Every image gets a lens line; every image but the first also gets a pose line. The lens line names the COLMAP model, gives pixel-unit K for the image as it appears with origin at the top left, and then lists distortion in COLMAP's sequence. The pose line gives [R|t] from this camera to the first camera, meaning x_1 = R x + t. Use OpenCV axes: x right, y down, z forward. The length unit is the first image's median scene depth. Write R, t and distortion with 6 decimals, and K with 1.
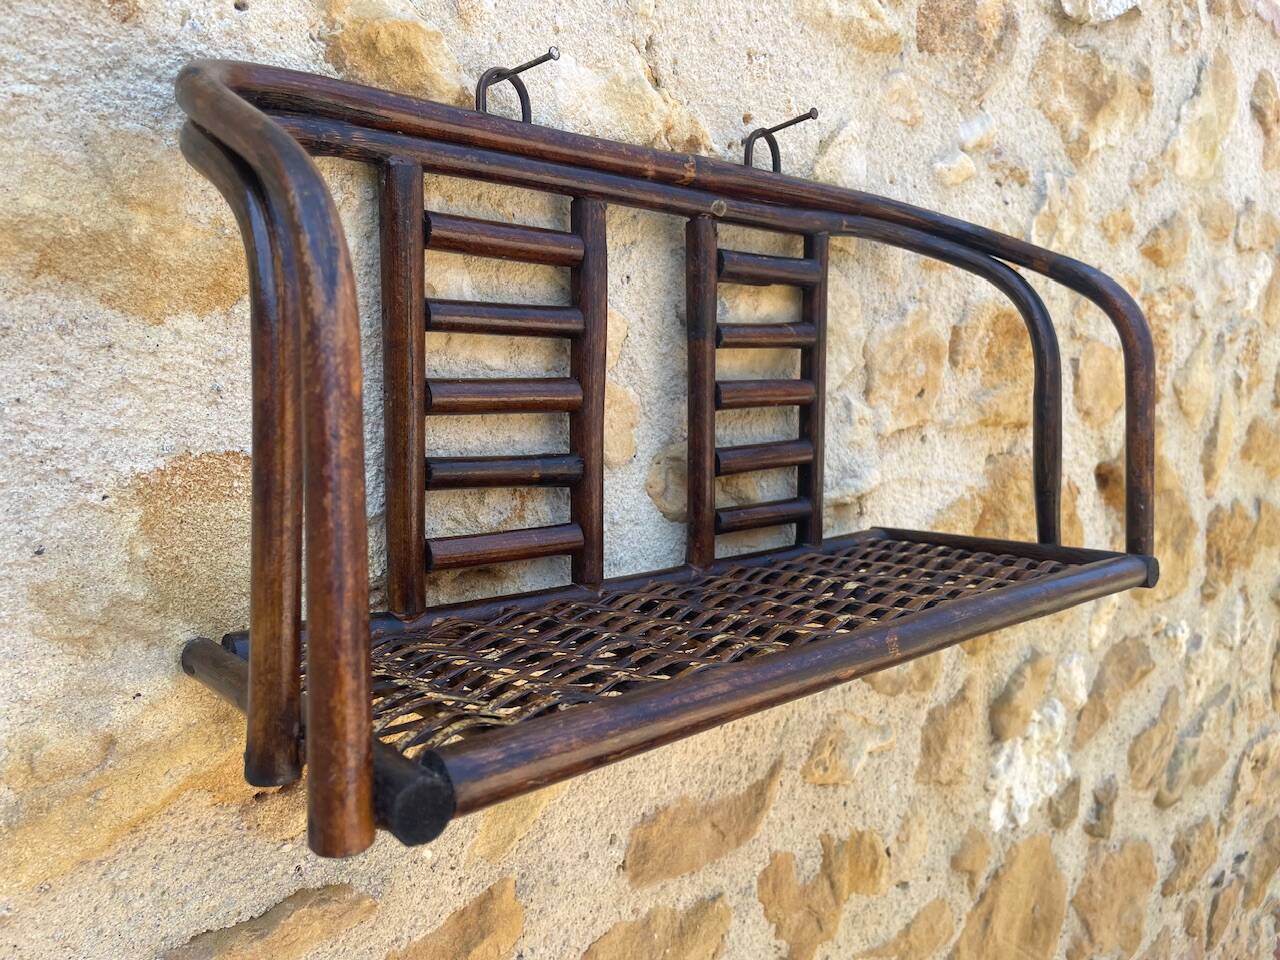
lens RADIAL K [[988.7, 0, 643.6], [0, 988.7, 483.6], [0, 0, 1]] dist [0.081519, -0.126528]
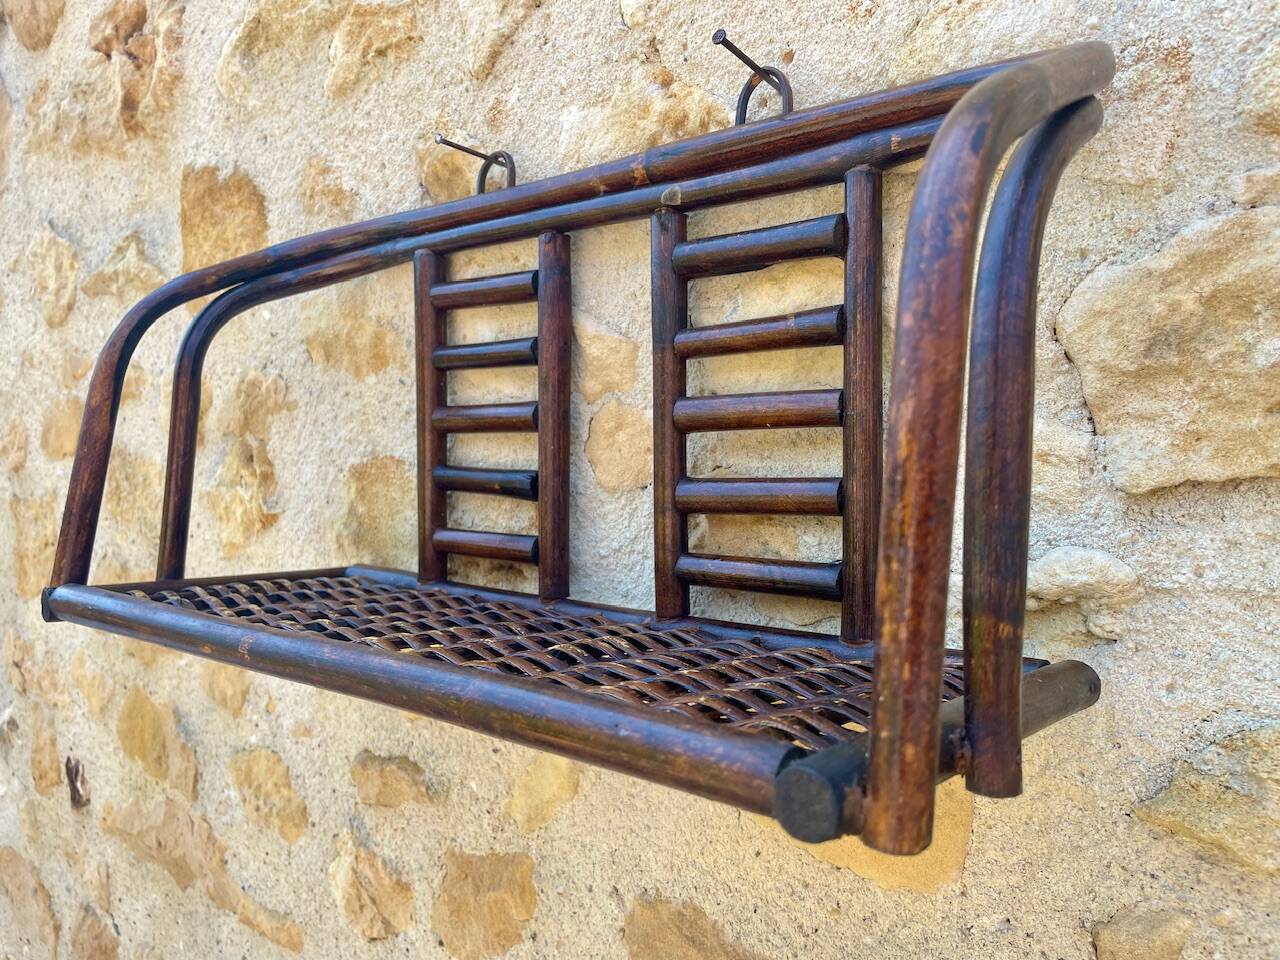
lens RADIAL K [[989.1, 0, 643.8], [0, 989.1, 477.5], [0, 0, 1]] dist [0.082097, -0.126838]
pose [[0.131748, 0.018698, -0.991107, 1.045621], [-0.114853, 0.993376, 0.003474, -0.041865], [0.984607, 0.113374, 0.133023, 1.005063]]
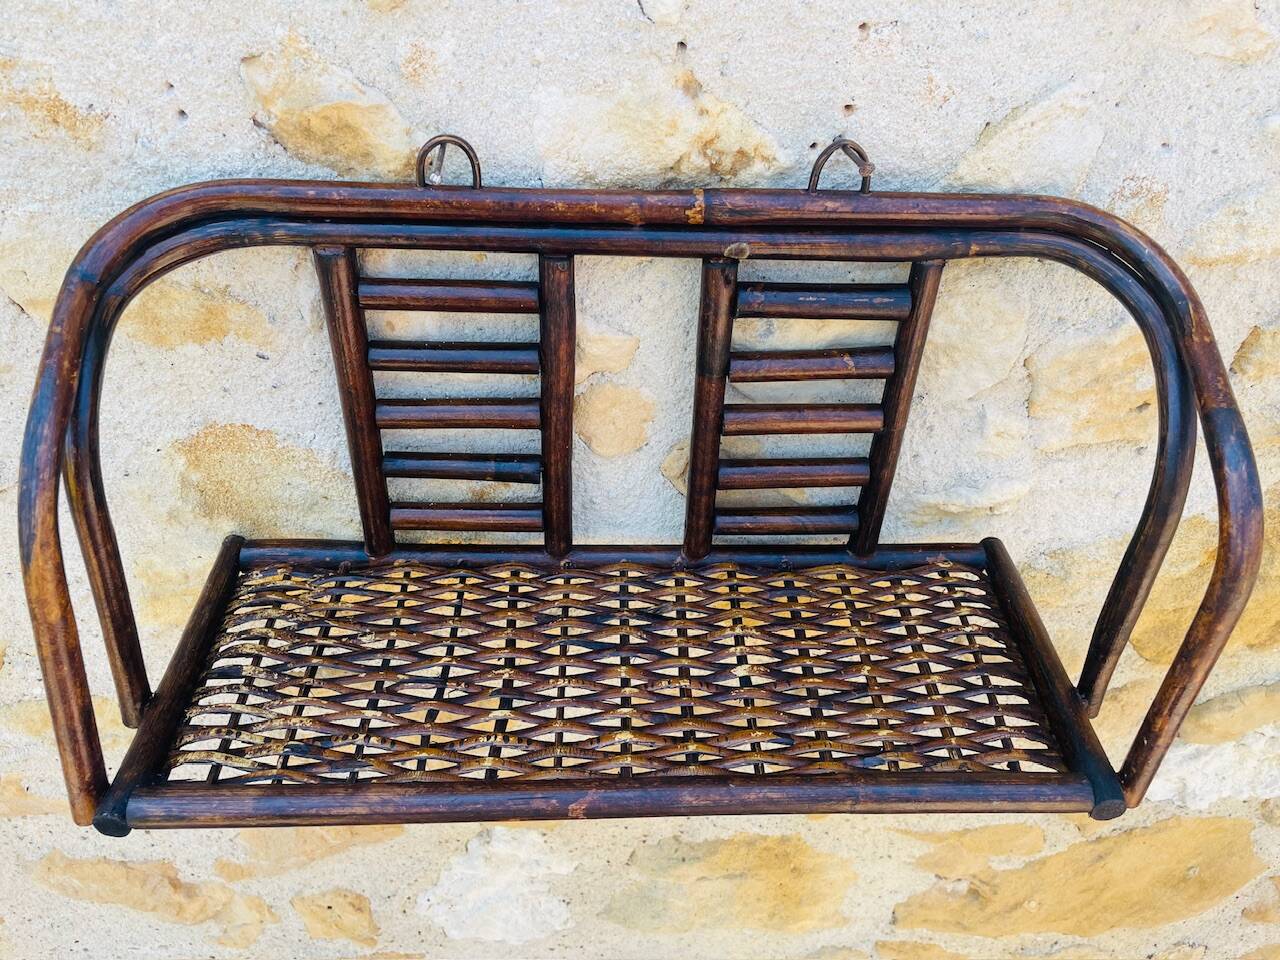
lens RADIAL K [[1028.5, 0, 641.5], [0, 1028.5, 473.9], [0, 0, 1]] dist [0.101539, -0.164014]
pose [[0.772064, 0.417546, -0.479137, 0.590197], [-0.109056, 0.829757, 0.547366, -0.678064], [0.626118, -0.370349, 0.686162, 0.292045]]
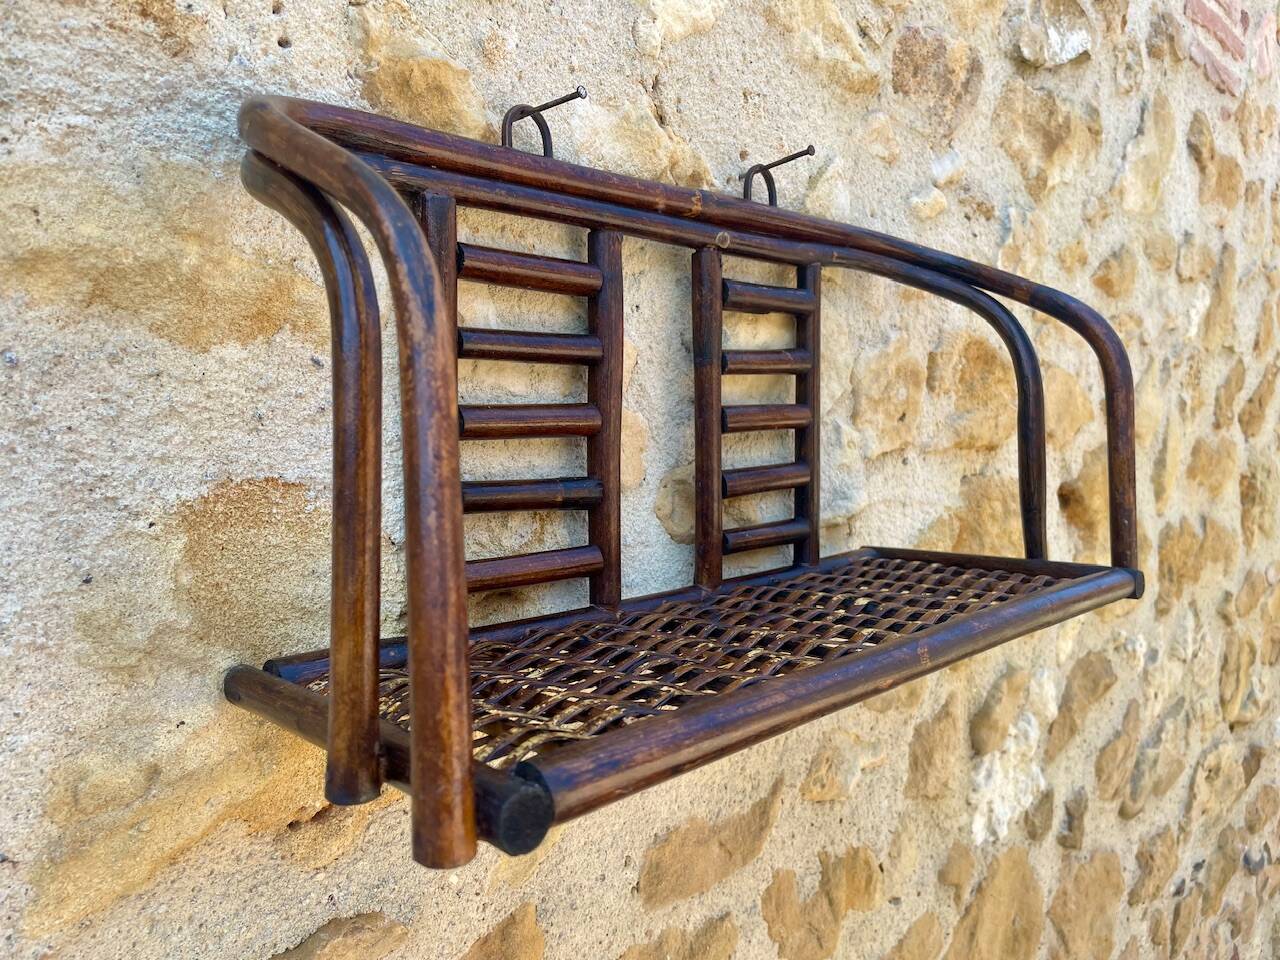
lens RADIAL K [[989.1, 0, 643.8], [0, 989.1, 477.5], [0, 0, 1]] dist [0.082097, -0.126838]
pose [[0.998064, -0.012871, 0.060854, -0.082742], [0.015066, 0.999248, -0.035738, 0.007378], [-0.060348, 0.036586, 0.997507, -0.023303]]
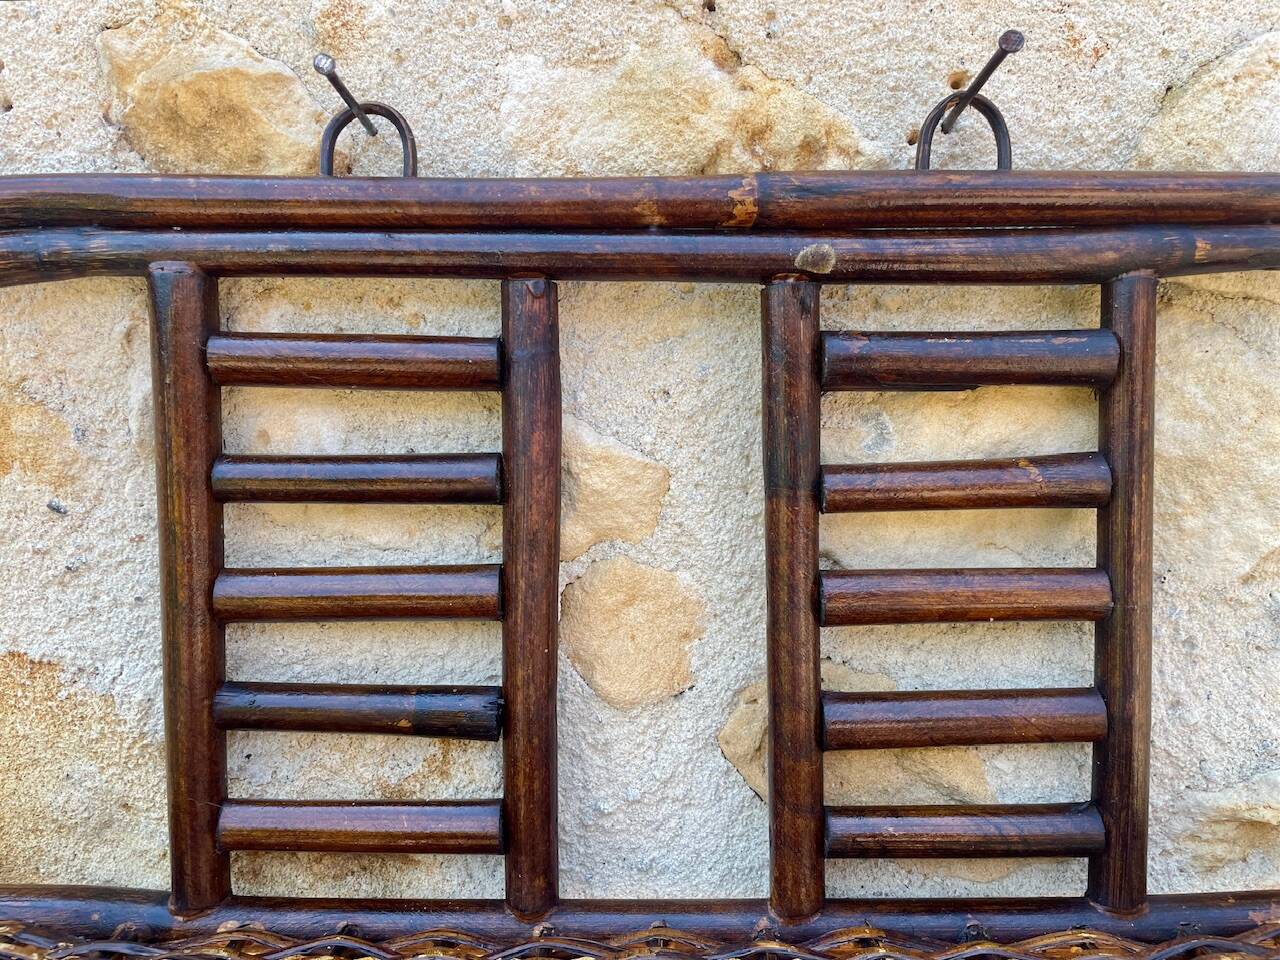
lens RADIAL K [[1015.6, 0, 644.5], [0, 1015.6, 484.1], [0, 0, 1]] dist [0.069050, -0.110519]
pose [[0.743278, 0.033442, -0.668146, 0.429194], [-0.068363, 0.997318, -0.026133, -0.152167], [0.665480, 0.065100, 0.743571, 0.602986]]
